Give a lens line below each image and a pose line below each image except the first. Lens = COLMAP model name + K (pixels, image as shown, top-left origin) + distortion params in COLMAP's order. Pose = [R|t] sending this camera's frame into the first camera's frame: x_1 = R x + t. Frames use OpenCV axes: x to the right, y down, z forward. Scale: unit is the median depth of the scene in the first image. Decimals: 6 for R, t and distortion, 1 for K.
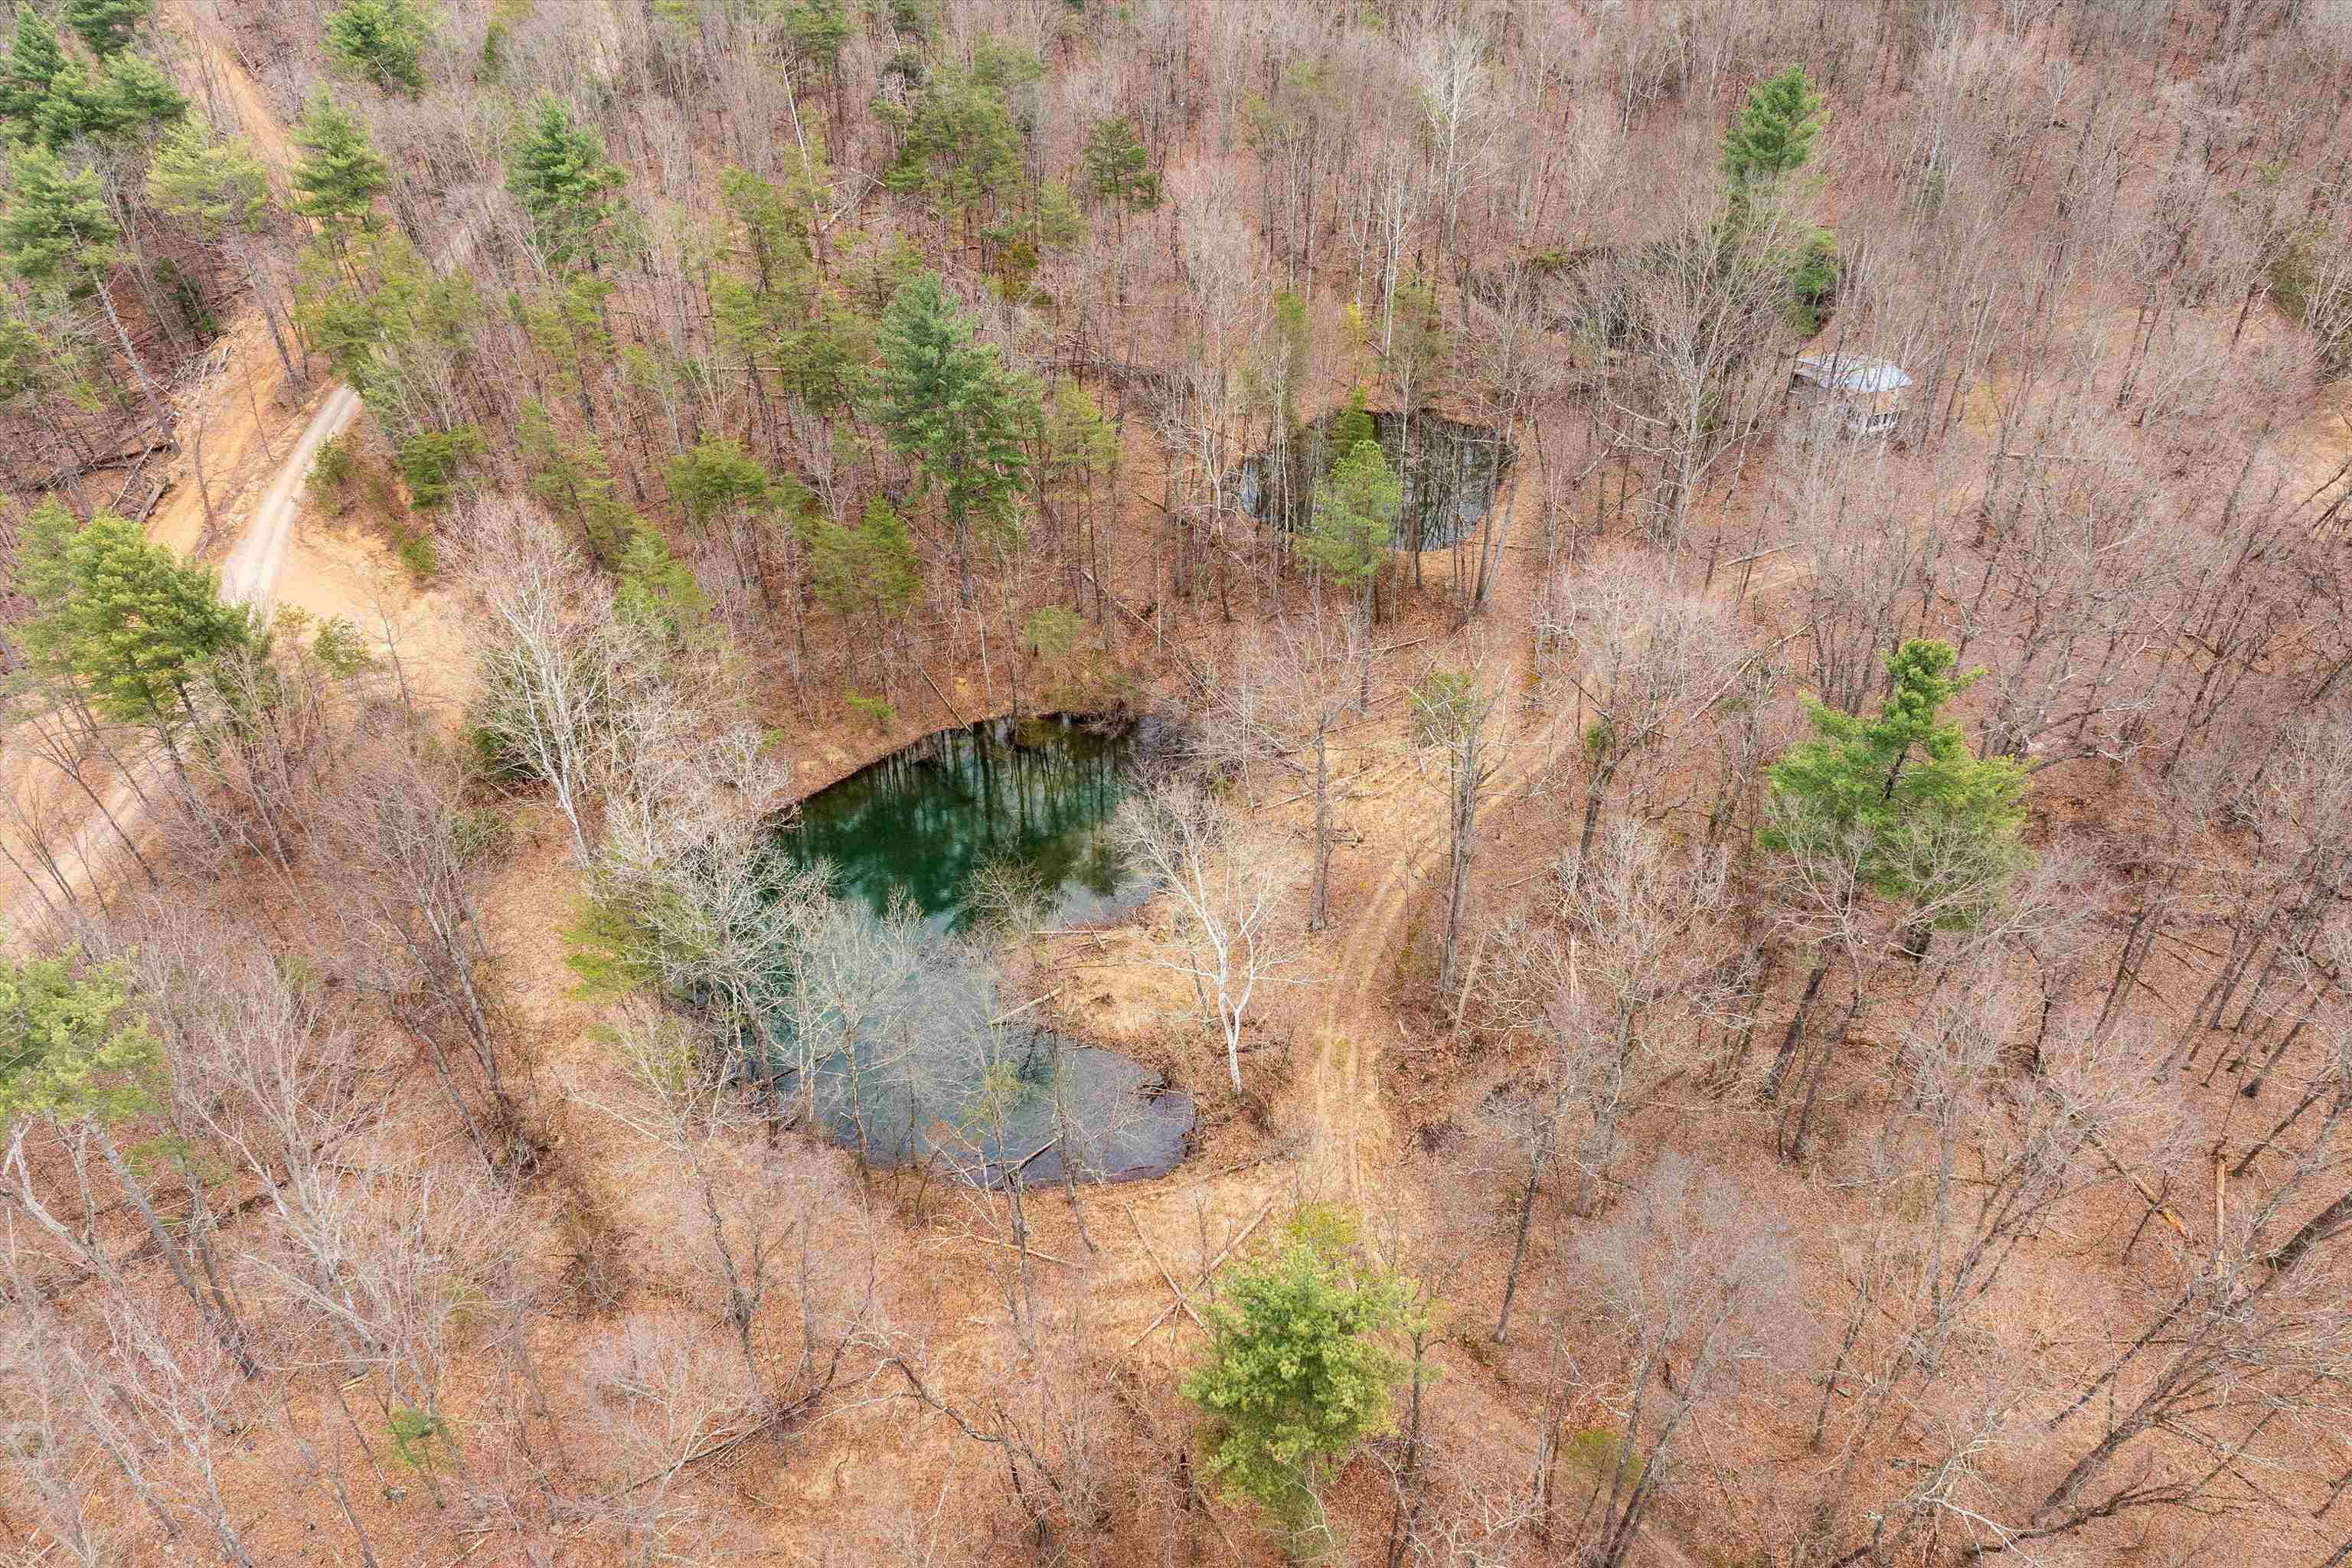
lens RADIAL K [[1669.8, 0, 1174.9], [0, 1669.8, 783.9], [0, 0, 1]] dist [-0.044003, 0.016354]
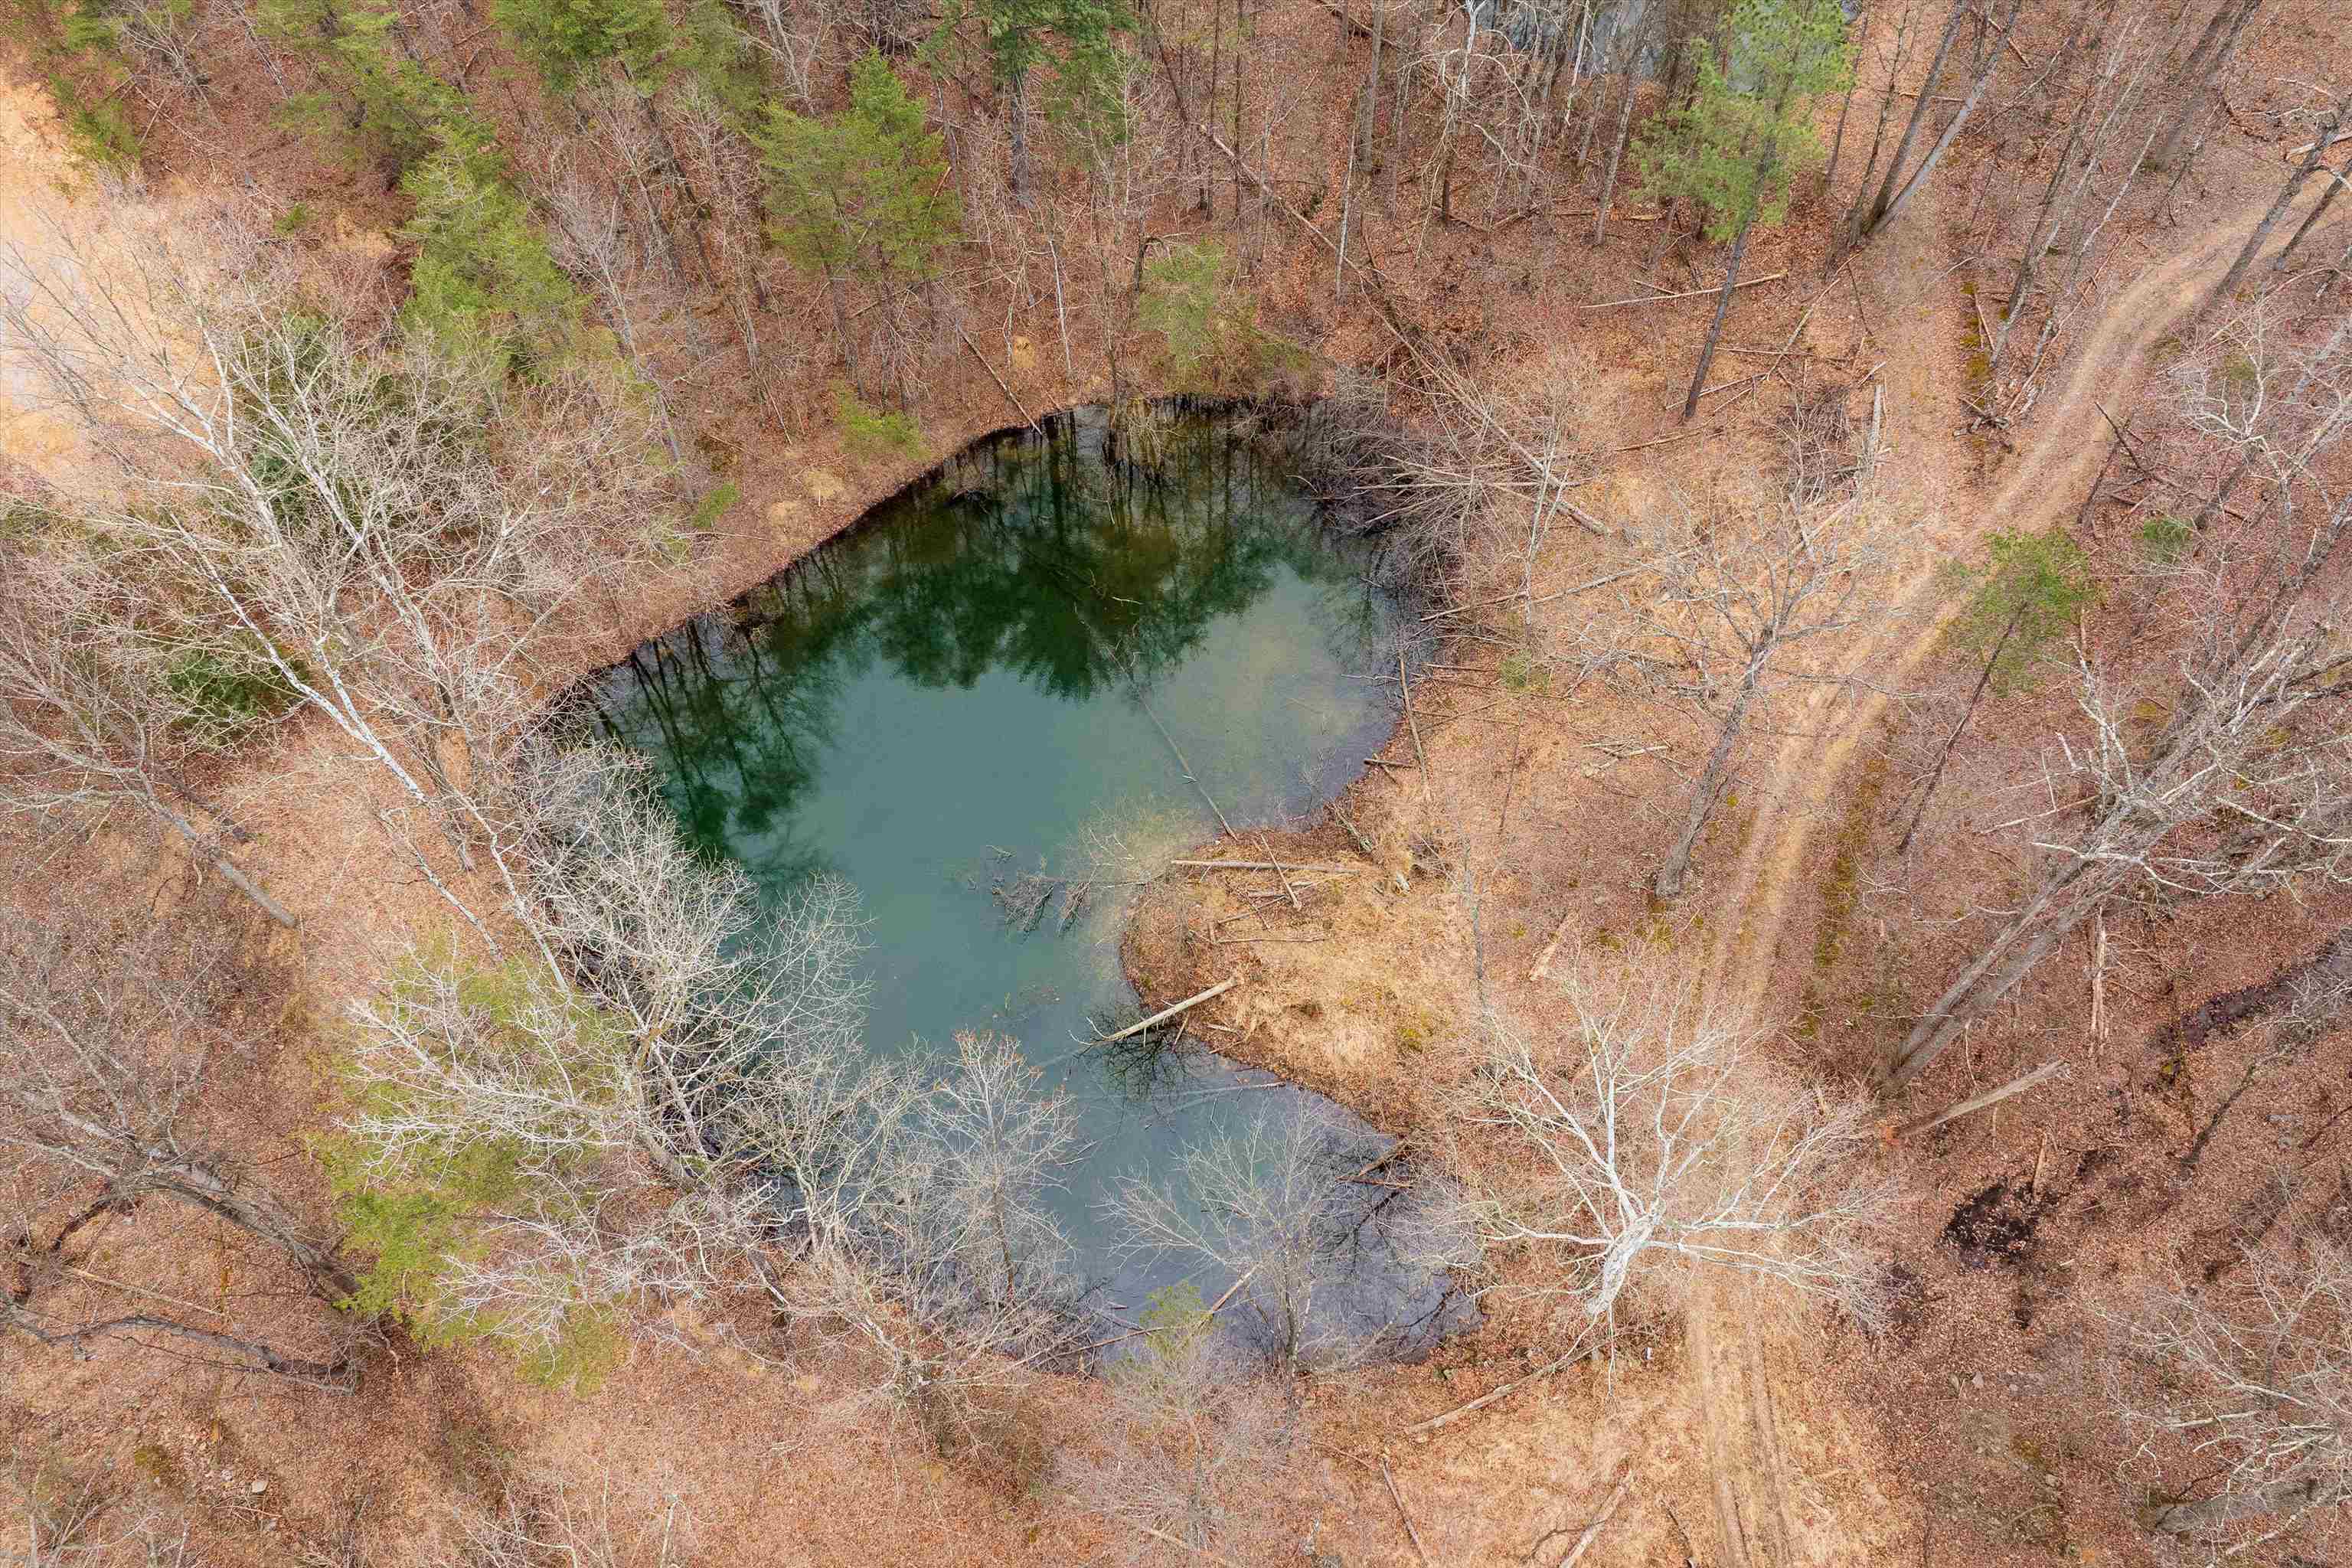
lens RADIAL K [[1669.8, 0, 1165.8], [0, 1669.8, 790.6], [0, 0, 1]] dist [-0.044003, 0.016354]
pose [[0.999989, 0.000920, -0.004535, -0.083767], [0.000765, 0.933617, 0.358273, -0.148831], [0.004564, -0.358272, 0.933606, 0.429714]]
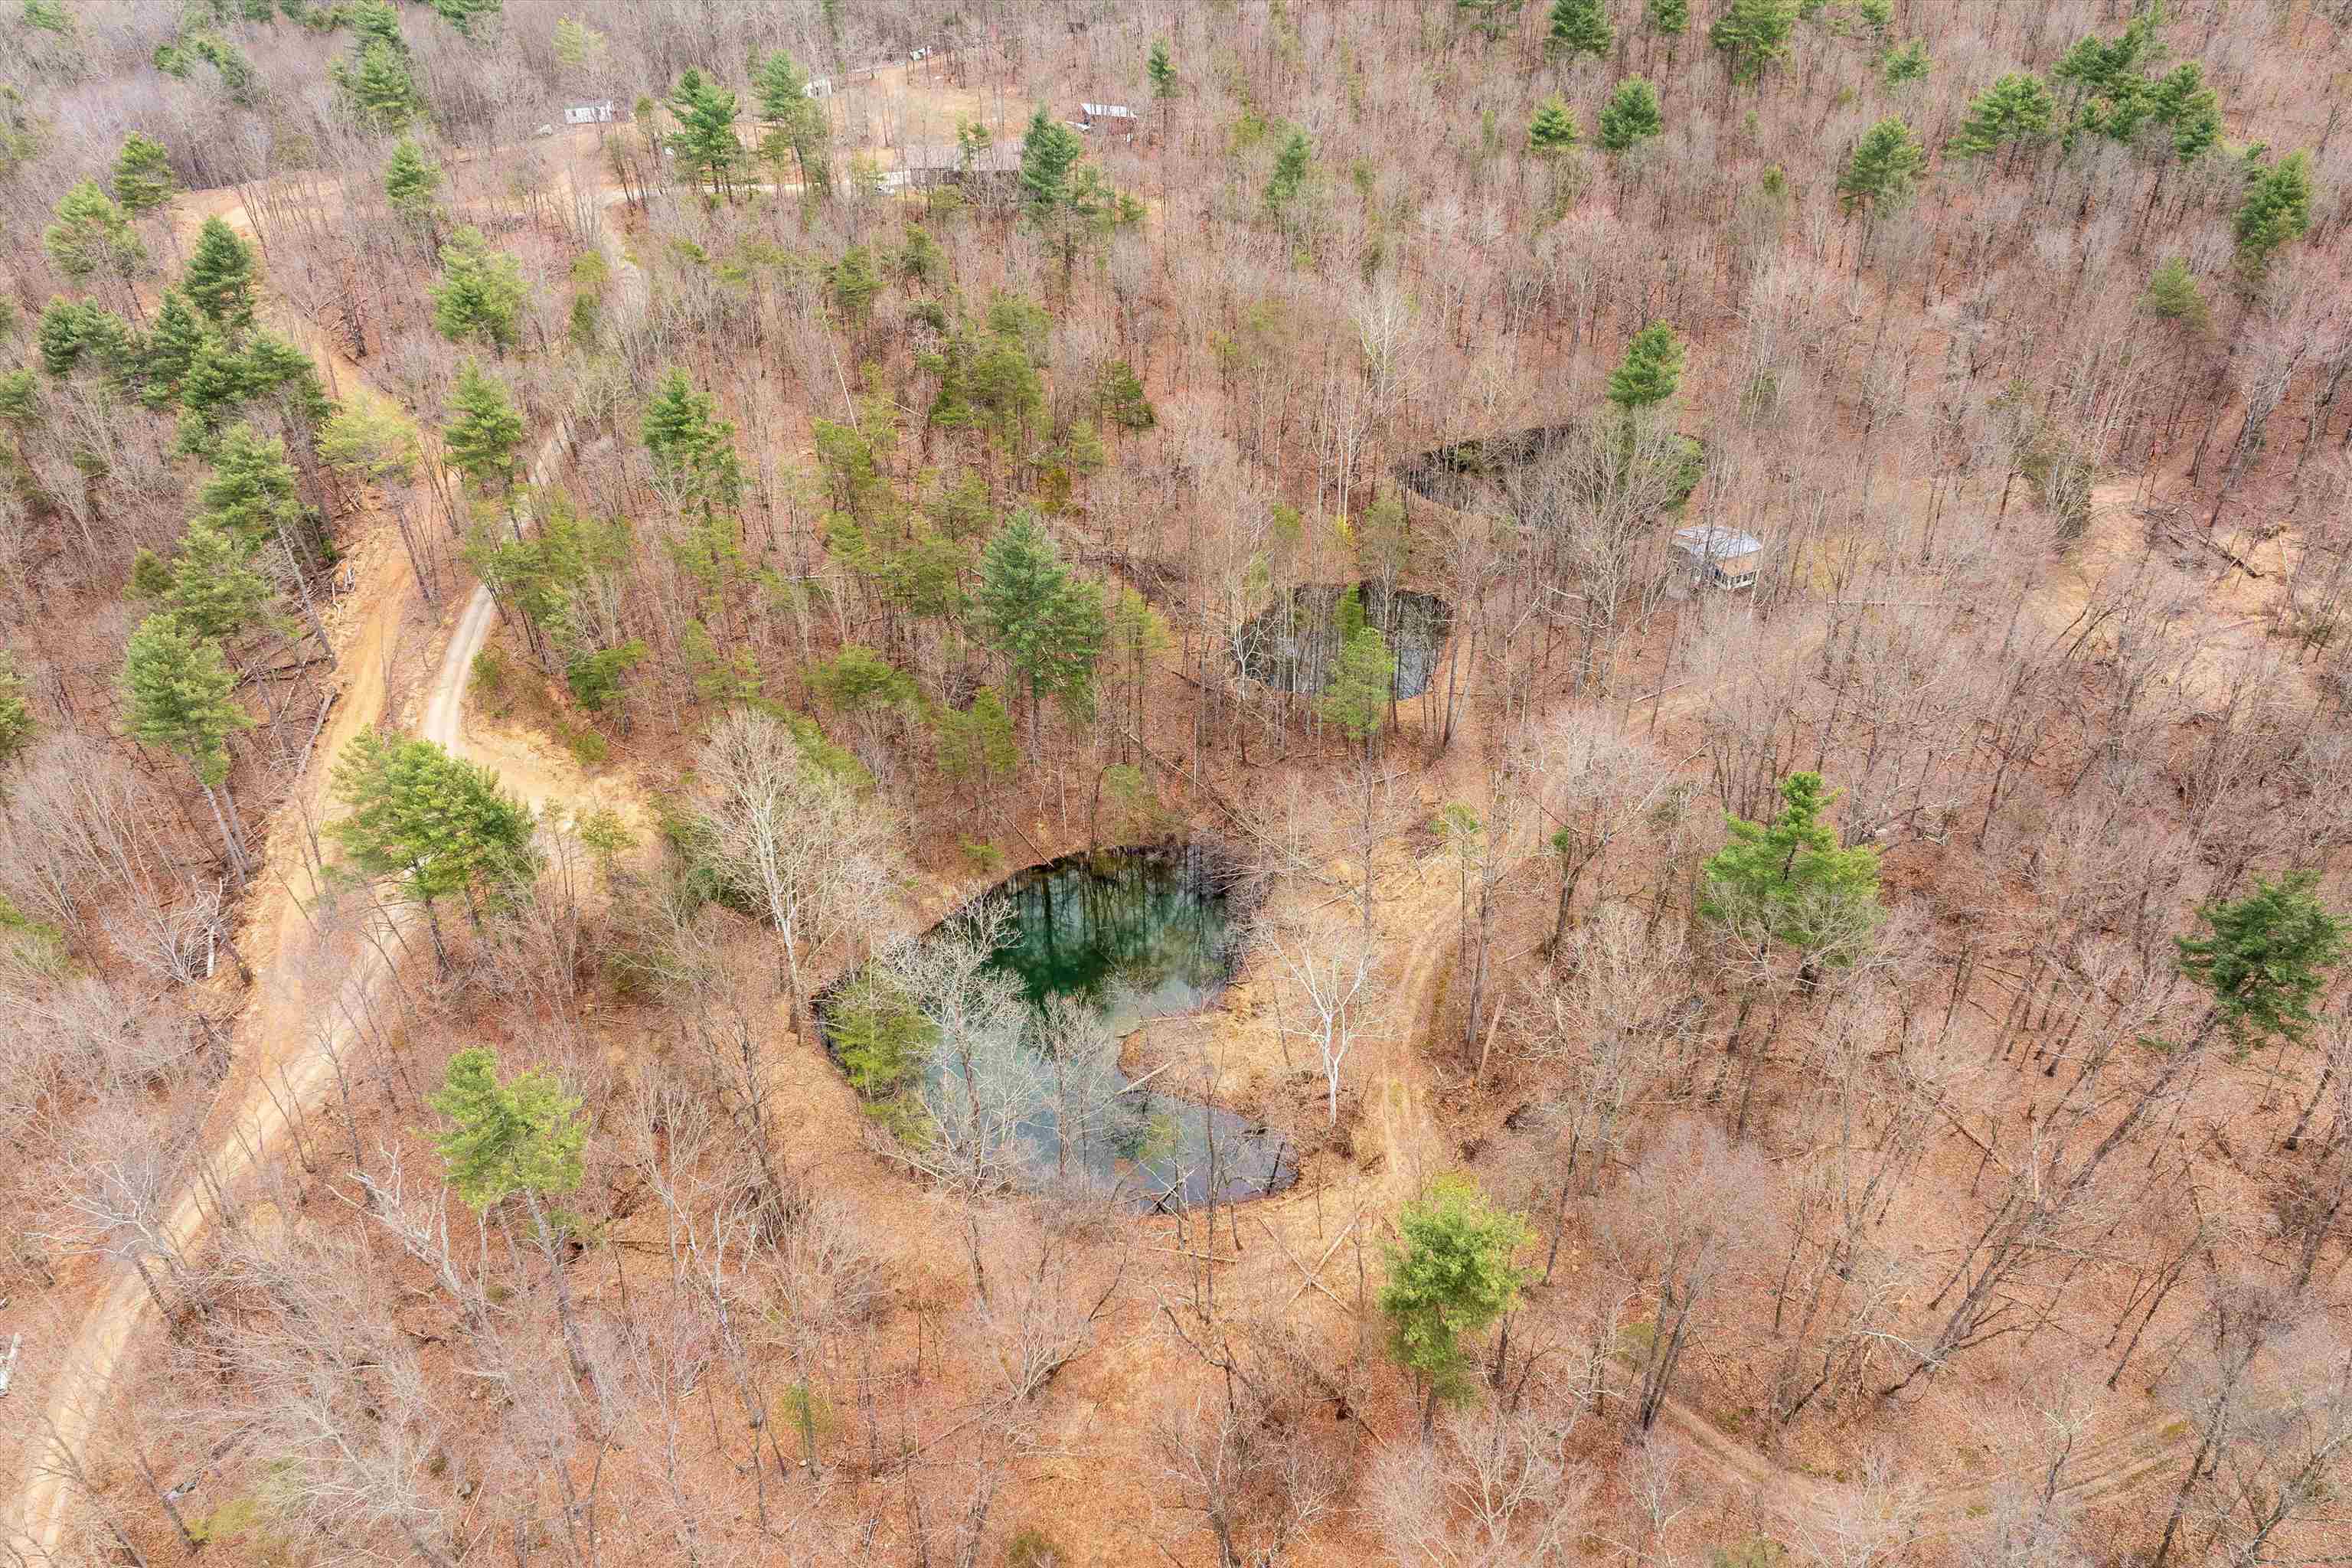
lens RADIAL K [[1669.8, 0, 1170.8], [0, 1669.8, 779.5], [0, 0, 1]] dist [-0.044003, 0.016354]
pose [[0.995500, -0.053991, 0.077872, -0.147459], [0.059203, 0.996045, -0.066252, -0.009605], [-0.073987, 0.070564, 0.994760, -0.283416]]
